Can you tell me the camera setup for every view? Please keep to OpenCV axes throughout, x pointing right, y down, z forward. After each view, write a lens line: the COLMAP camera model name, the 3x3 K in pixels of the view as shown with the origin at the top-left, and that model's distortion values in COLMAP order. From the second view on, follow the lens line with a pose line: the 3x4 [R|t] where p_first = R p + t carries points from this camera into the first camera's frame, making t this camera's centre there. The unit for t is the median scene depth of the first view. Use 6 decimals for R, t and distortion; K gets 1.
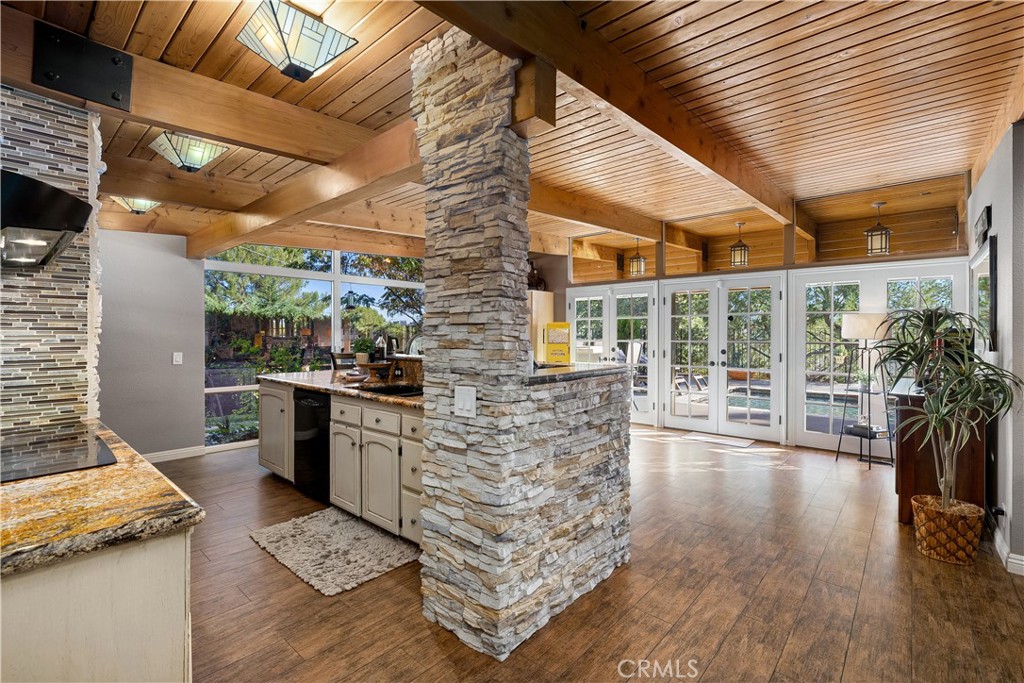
lens RADIAL K [[459.4, 0, 516.3], [0, 459.4, 335.4], [0, 0, 1]] dist [-0.010109, 0.000762]
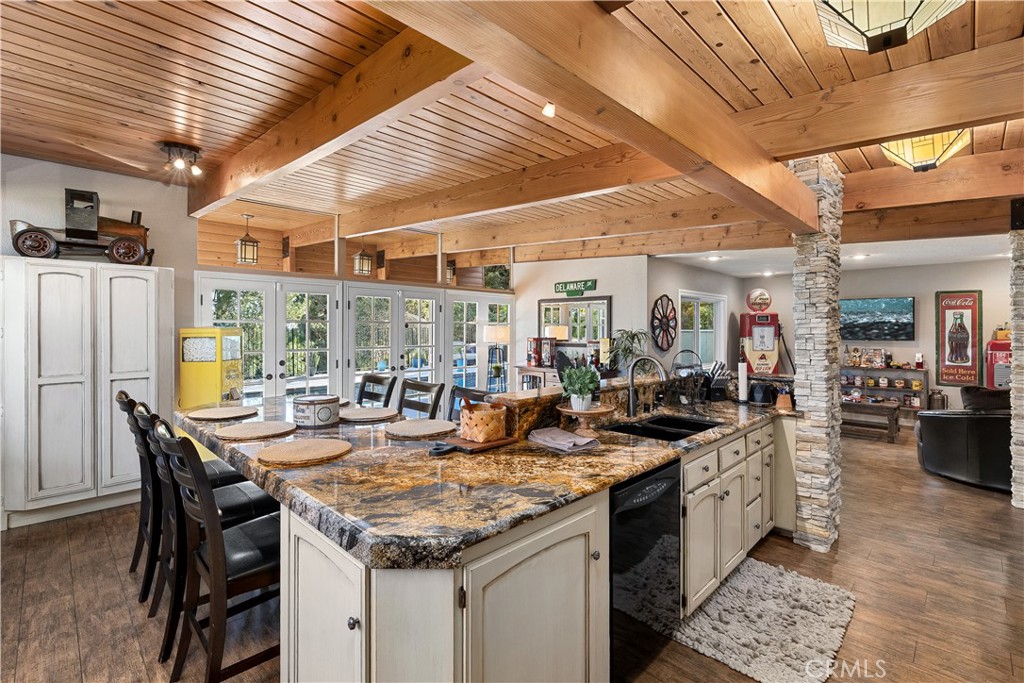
lens RADIAL K [[460.4, 0, 500.2], [0, 460.4, 325.2], [0, 0, 1]] dist [-0.000936, 0.000822]
pose [[0.073385, 0.006598, 0.997282, -1.108245], [-0.000837, 0.999978, -0.006554, -0.056495], [-0.997303, -0.000354, 0.073389, 1.235772]]
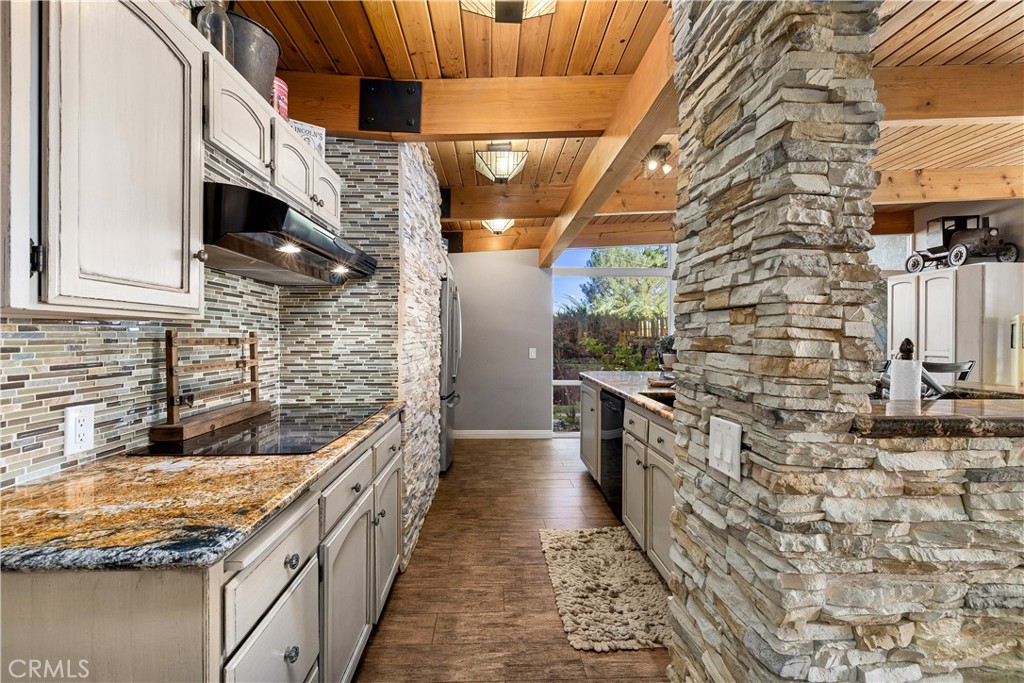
lens RADIAL K [[438.8, 0, 506.1], [0, 438.8, 338.3], [0, 0, 1]] dist [0.003834, -0.001530]
pose [[0.684697, 0.007426, -0.728790, 0.055973], [-0.002958, 0.999968, 0.007410, 0.005167], [0.728822, -0.002918, 0.684697, 0.256559]]
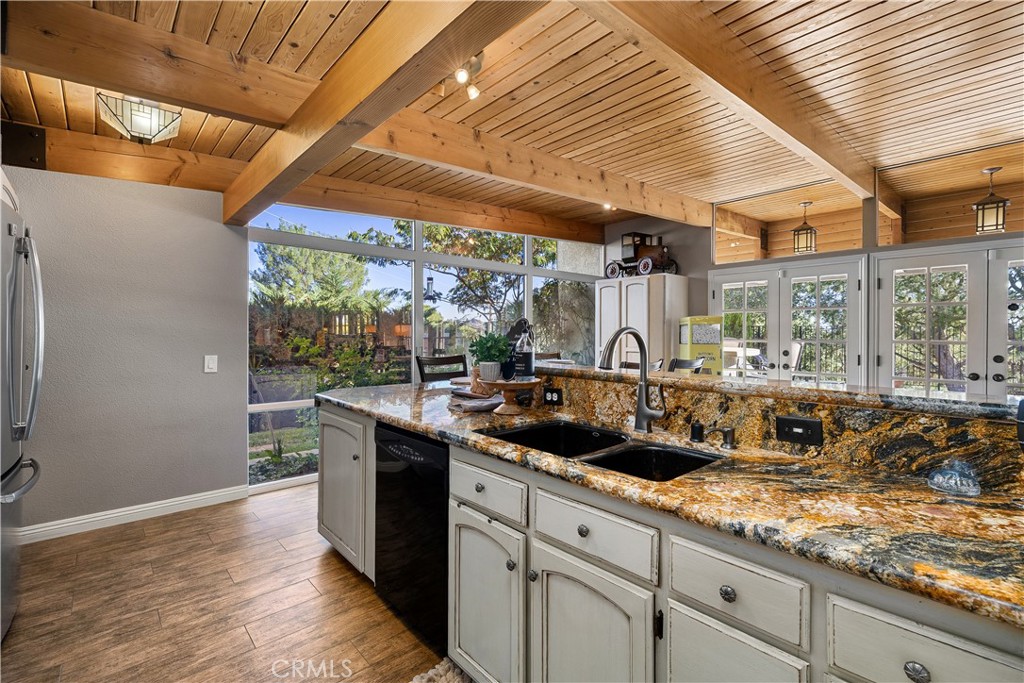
lens RADIAL K [[460.4, 0, 518.9], [0, 460.4, 333.9], [0, 0, 1]] dist [-0.000936, 0.000822]
pose [[0.994093, 0.002244, -0.108508, -0.274715], [-0.002269, 0.999997, -0.000106, 0.004097], [0.108507, 0.000352, 0.994096, 0.500062]]
